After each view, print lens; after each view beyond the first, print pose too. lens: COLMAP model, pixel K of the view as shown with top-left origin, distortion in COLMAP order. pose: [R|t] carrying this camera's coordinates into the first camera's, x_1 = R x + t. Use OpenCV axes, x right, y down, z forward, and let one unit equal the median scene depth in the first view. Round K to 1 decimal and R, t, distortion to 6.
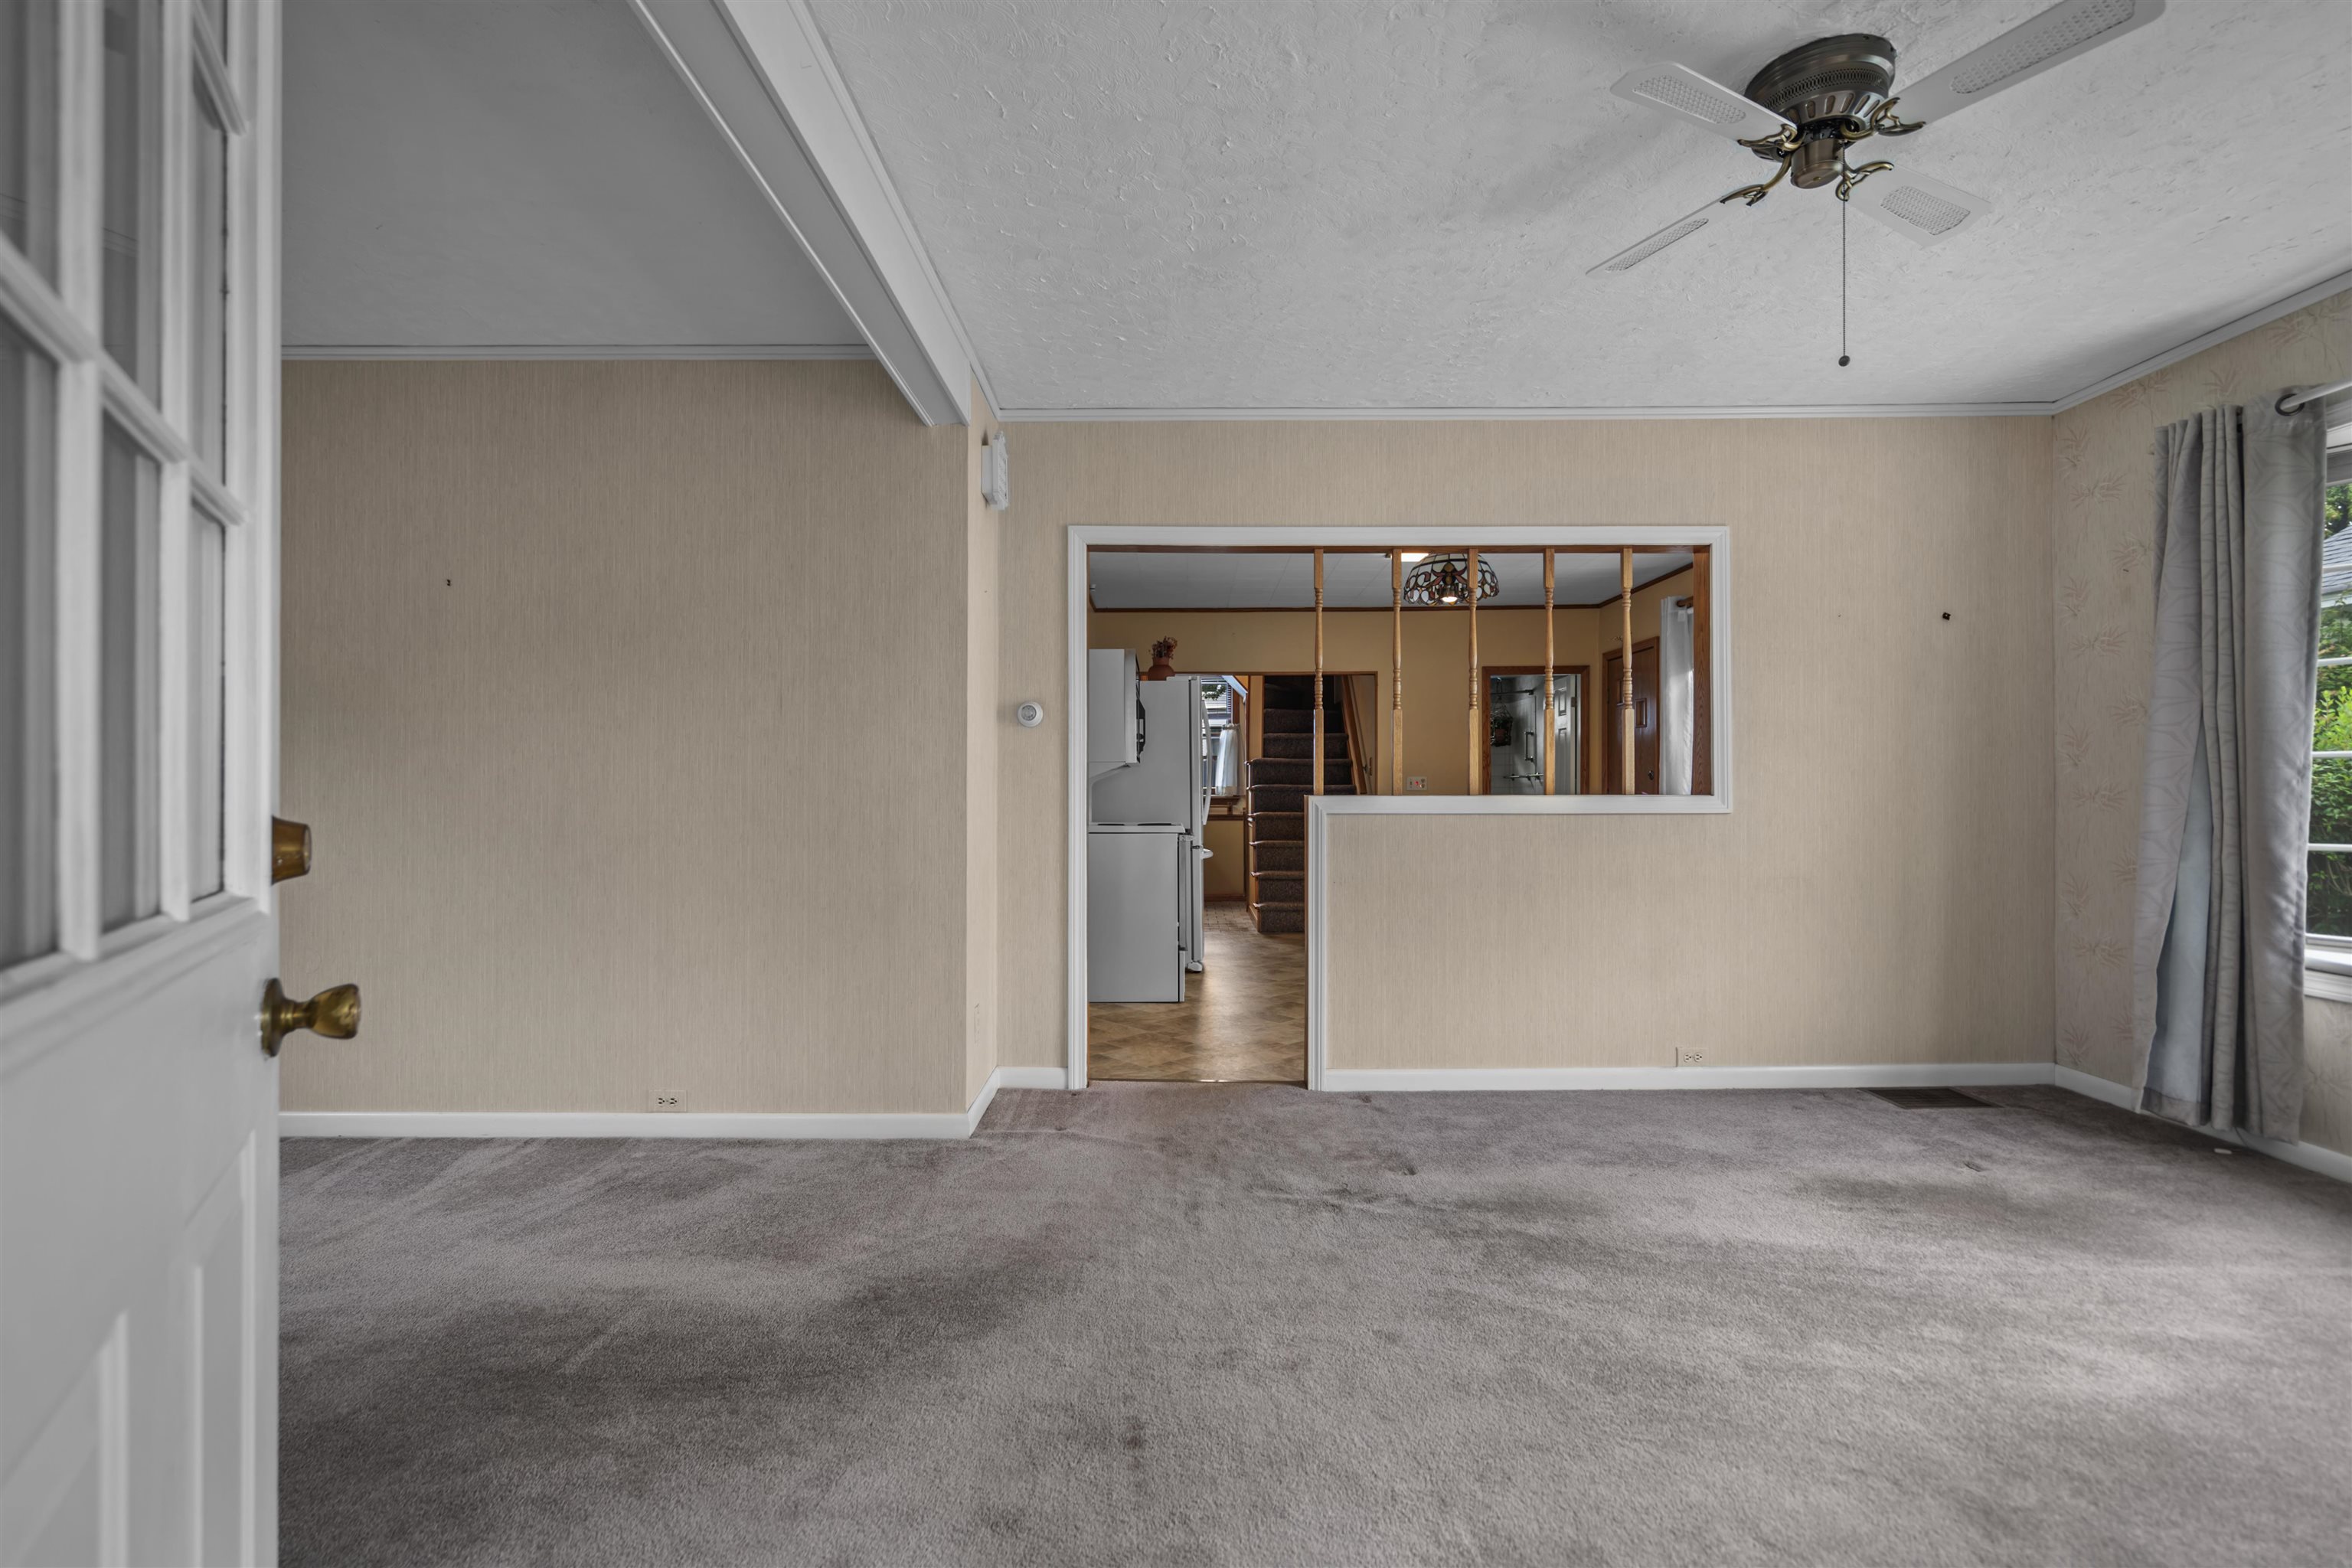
lens RADIAL K [[1075.7, 0, 1168.0], [0, 1075.7, 775.3], [0, 0, 1]] dist [-0.001514, 0.001336]
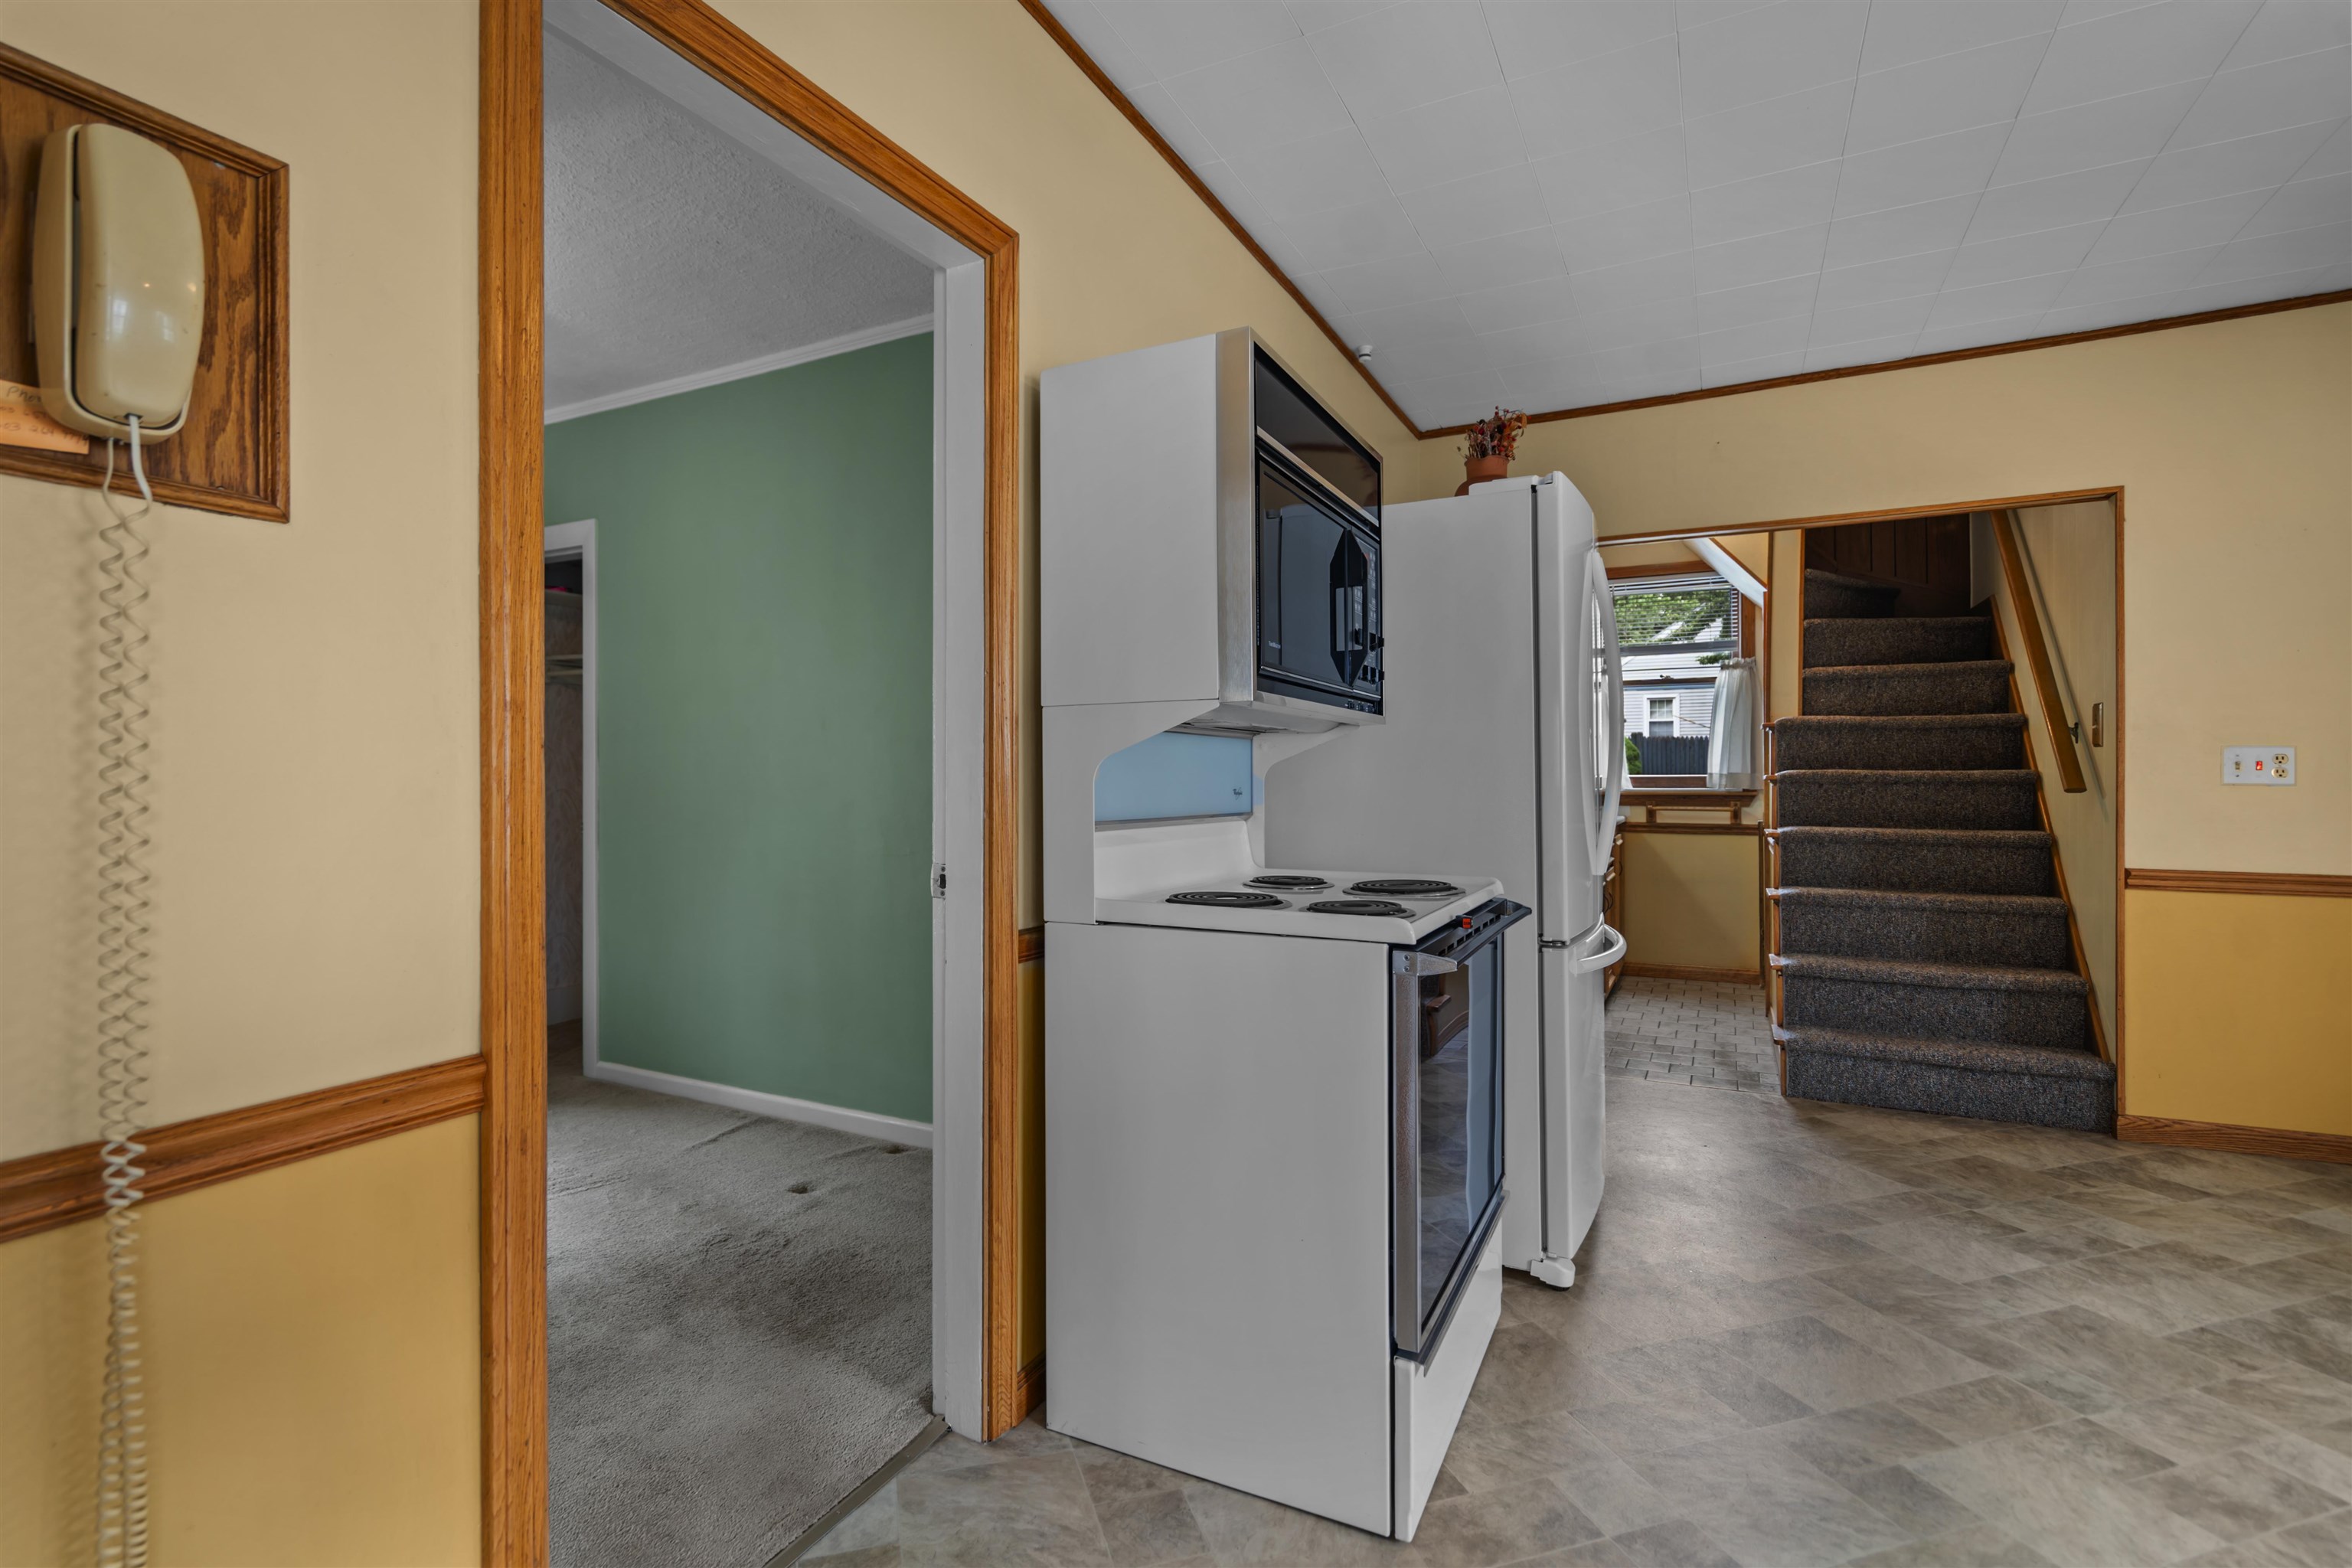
lens RADIAL K [[1075.7, 0, 1168.0], [0, 1075.7, 775.3], [0, 0, 1]] dist [-0.001514, 0.001336]
pose [[0.895582, -0.002772, -0.444888, 0.046777], [0.009202, 0.999882, 0.012295, 0.002345], [0.444802, -0.015105, 0.895502, 0.419259]]
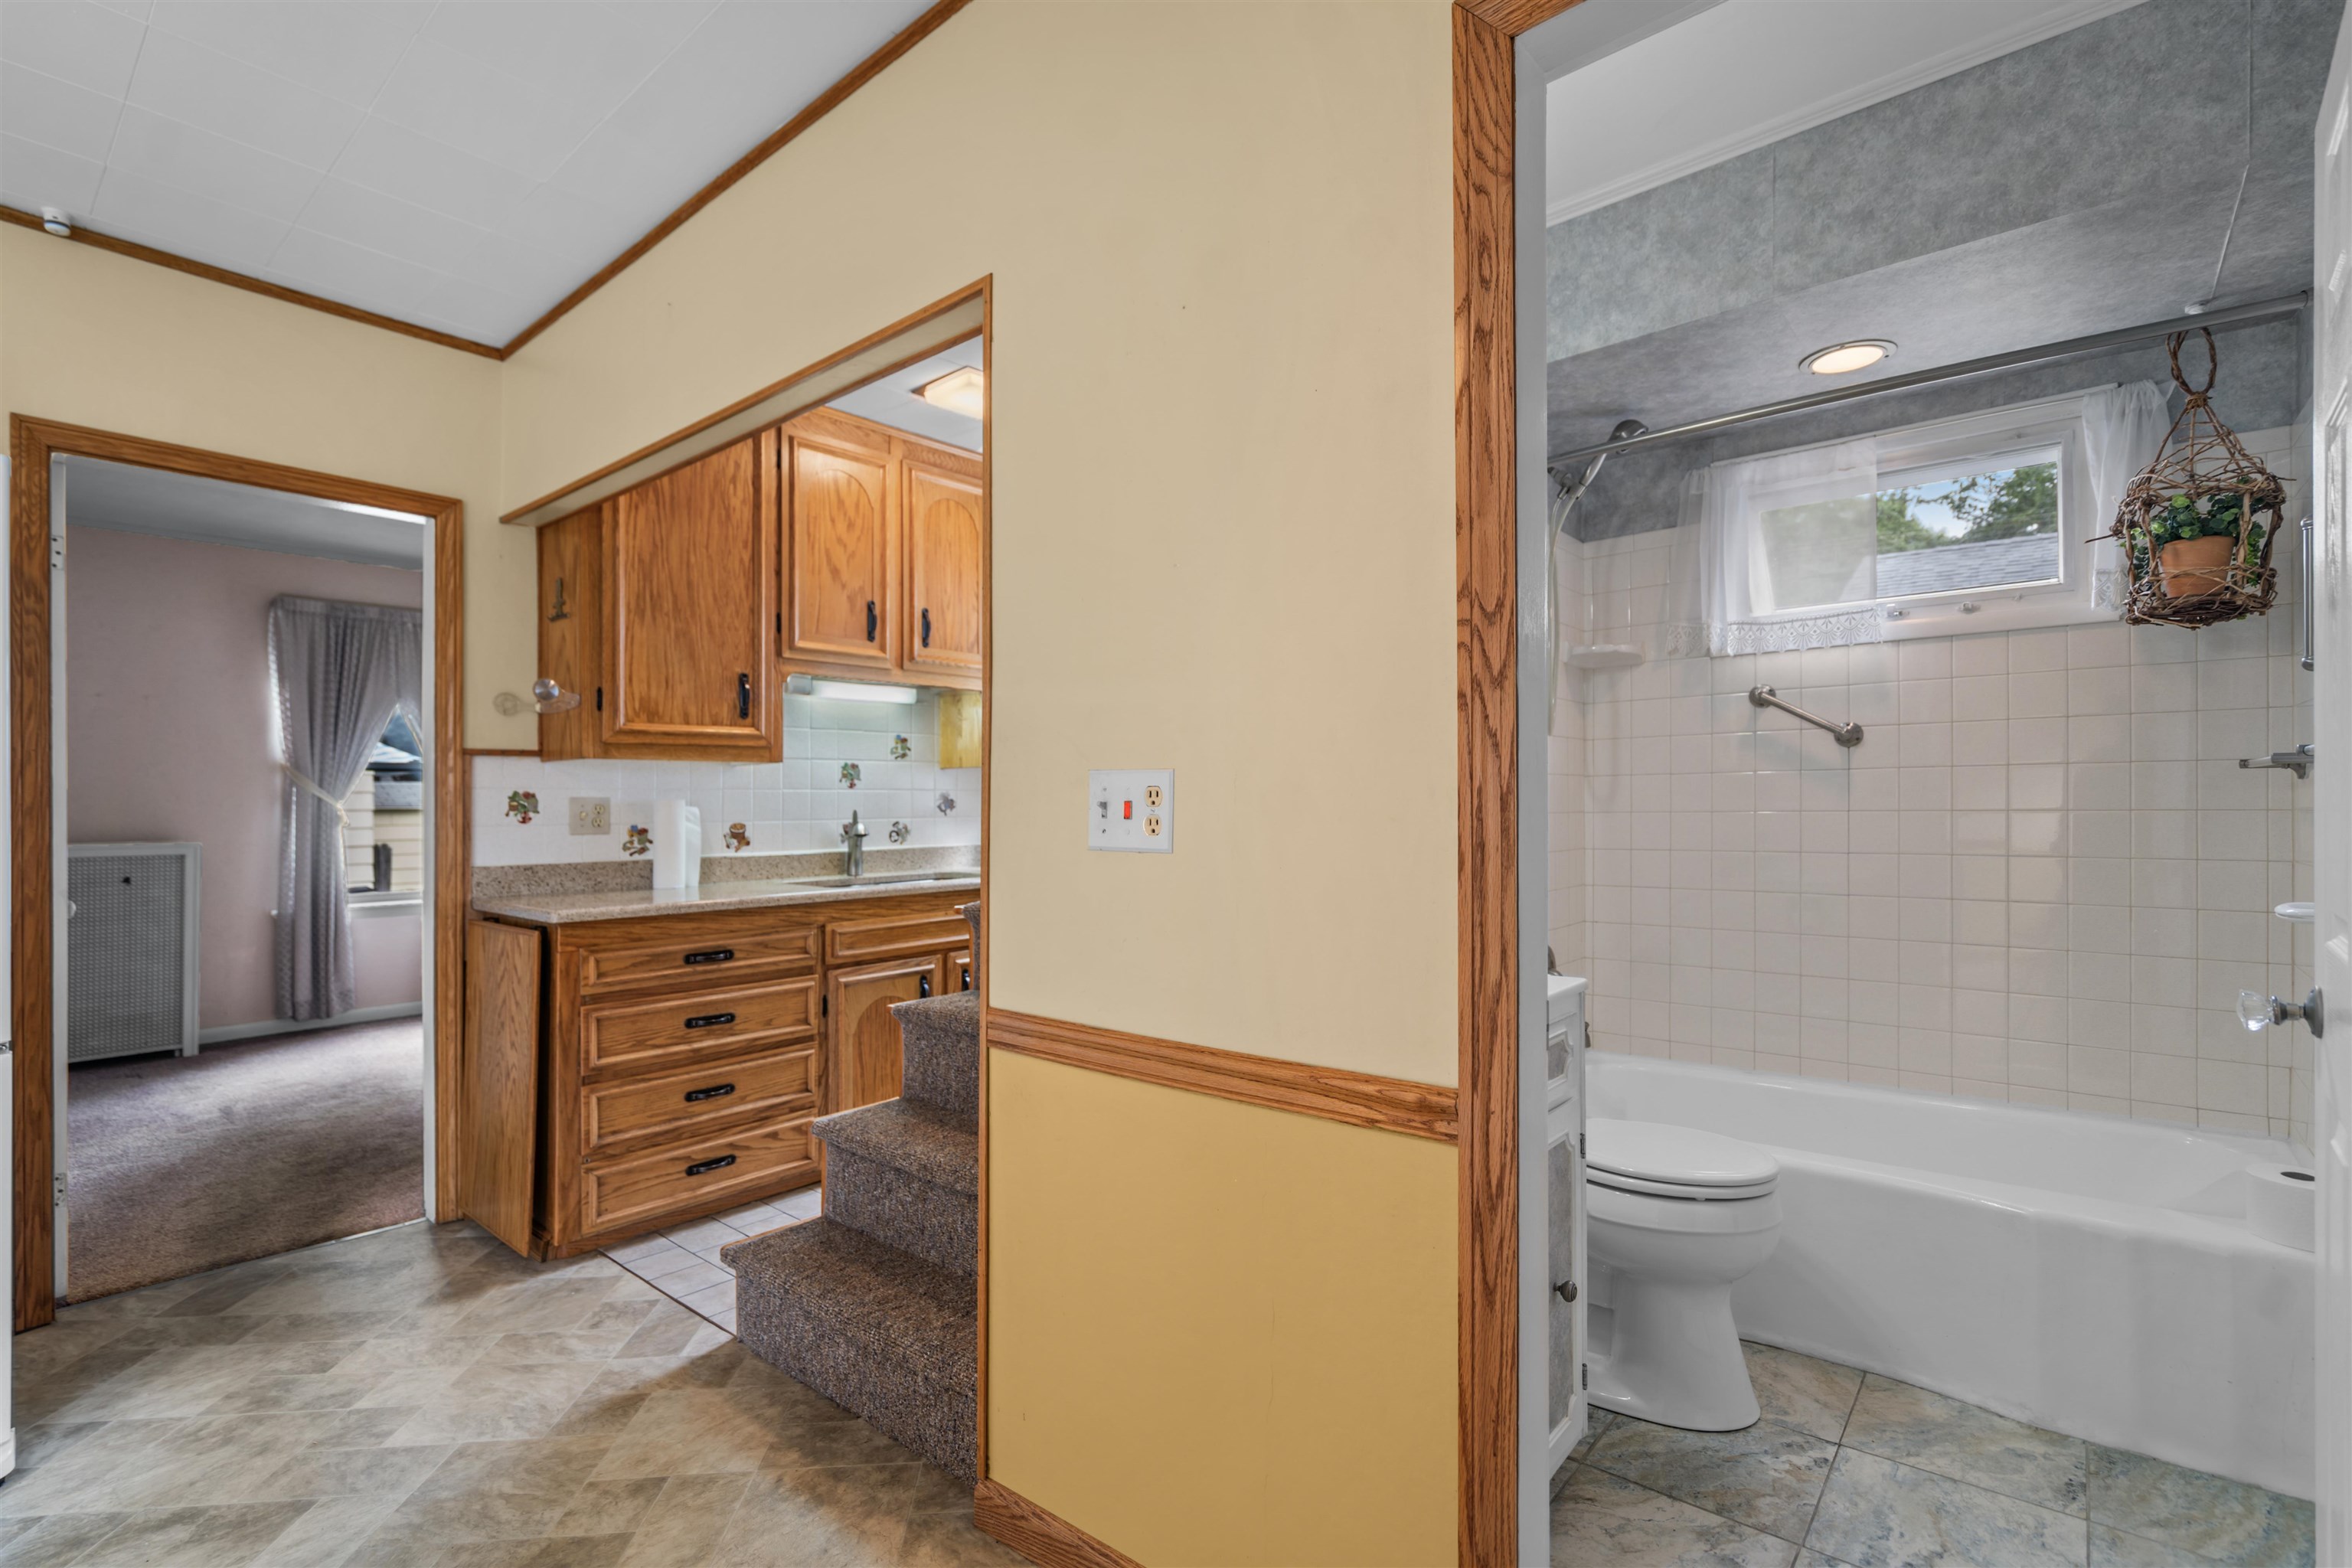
lens RADIAL K [[1071.8, 0, 1172.3], [0, 1071.8, 803.8], [0, 0, 1]] dist [-0.002674, -0.000752]
pose [[0.773519, -0.007285, -0.633731, 0.305376], [0.018591, 0.999764, 0.011198, 0.003930], [0.633500, -0.020444, 0.773473, 0.746267]]
